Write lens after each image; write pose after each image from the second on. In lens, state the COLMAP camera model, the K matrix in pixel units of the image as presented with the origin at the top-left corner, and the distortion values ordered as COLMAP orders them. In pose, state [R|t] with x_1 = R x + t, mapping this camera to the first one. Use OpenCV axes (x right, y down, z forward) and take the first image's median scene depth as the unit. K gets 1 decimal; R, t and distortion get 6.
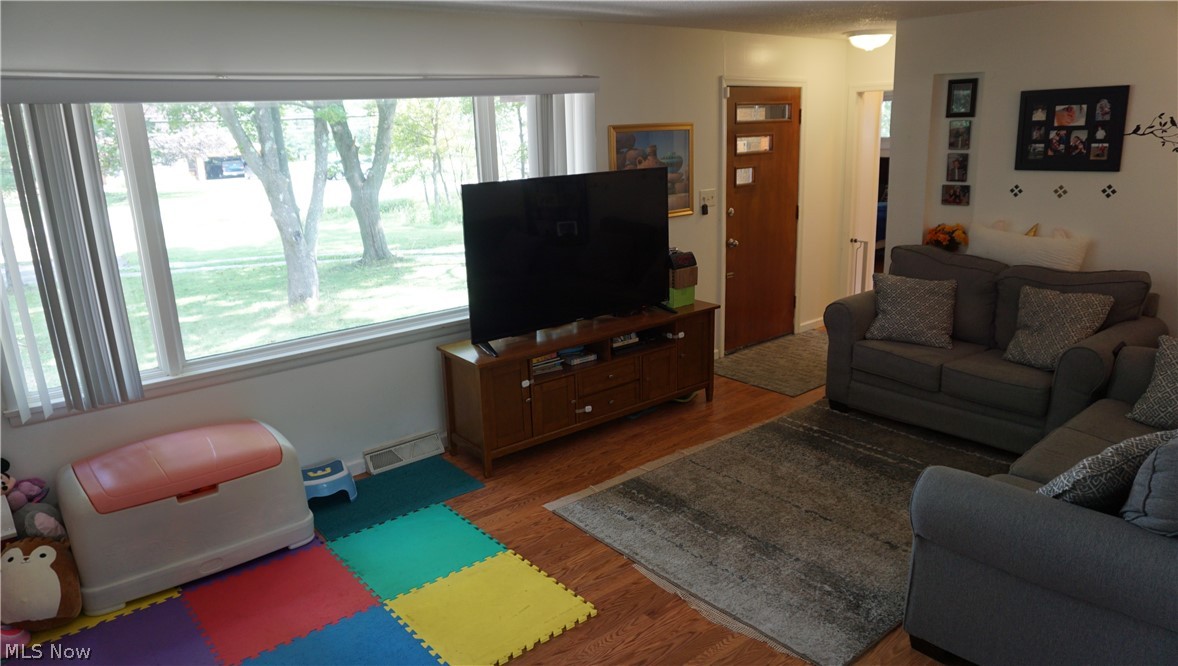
lens RADIAL K [[767.7, 0, 589.0], [0, 767.7, 333.0], [0, 0, 1]] dist [-0.048374, 0.036457]
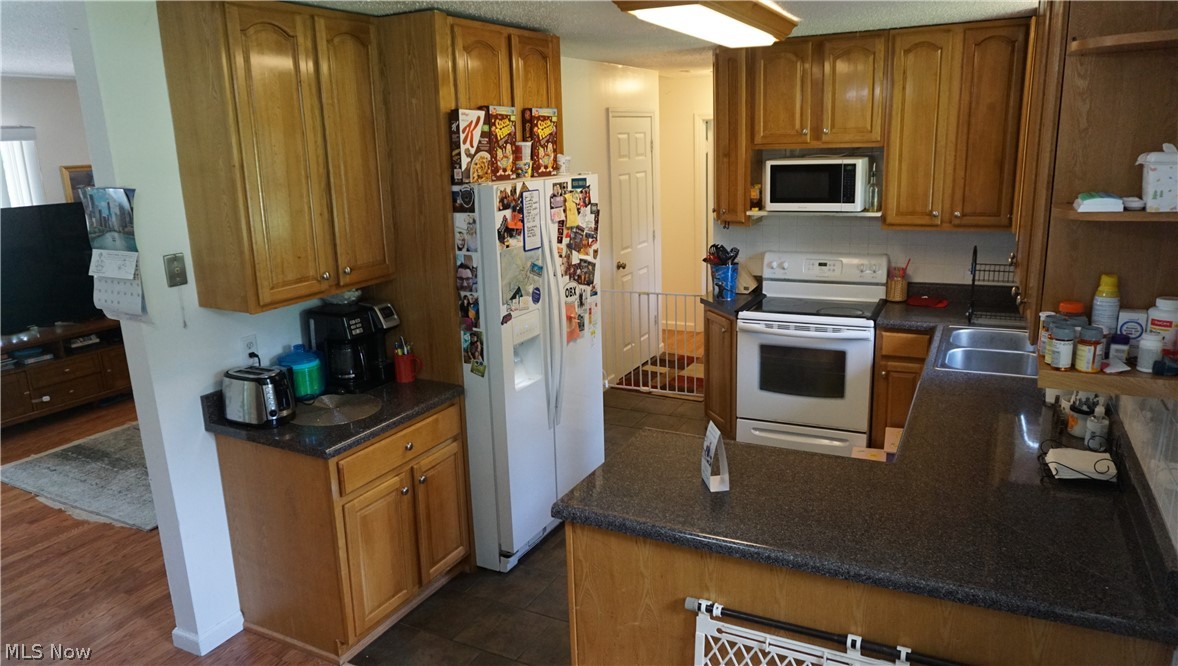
lens RADIAL K [[767.7, 0, 589.0], [0, 767.7, 333.0], [0, 0, 1]] dist [-0.048374, 0.036457]
pose [[0.911185, -0.077785, 0.404587, 0.309880], [0.084022, 0.996461, 0.002350, 0.064653], [-0.403338, 0.031853, 0.914496, -0.458151]]
